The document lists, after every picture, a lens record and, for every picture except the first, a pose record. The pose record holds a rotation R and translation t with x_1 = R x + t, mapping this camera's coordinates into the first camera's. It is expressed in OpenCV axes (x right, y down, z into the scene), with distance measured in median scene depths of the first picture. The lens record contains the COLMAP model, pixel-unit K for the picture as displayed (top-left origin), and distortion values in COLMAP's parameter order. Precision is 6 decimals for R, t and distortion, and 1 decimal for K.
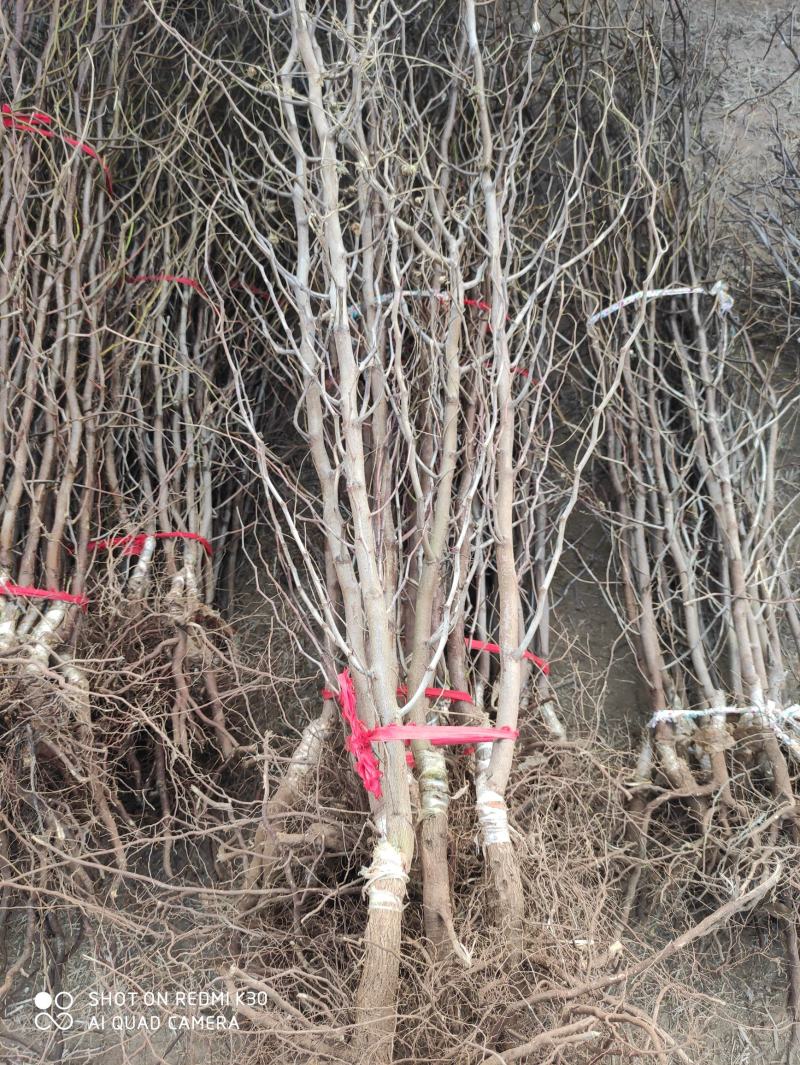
lens RADIAL K [[773.5, 0, 396.2], [0, 773.5, 533.3], [0, 0, 1]] dist [0.006823, 0.001483]
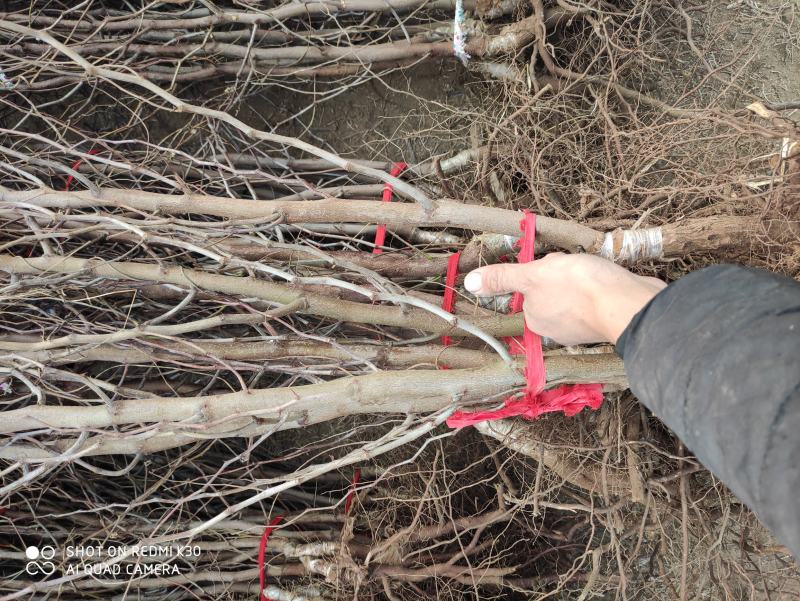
lens RADIAL K [[581.0, 0, 402.9], [0, 581.0, 295.6], [0, 0, 1]] dist [0.006823, 0.001483]
pose [[0.014832, -0.999135, -0.038860, 0.062227], [0.966151, 0.004310, 0.257940, -0.015431], [-0.257549, -0.041371, 0.965379, 0.307665]]
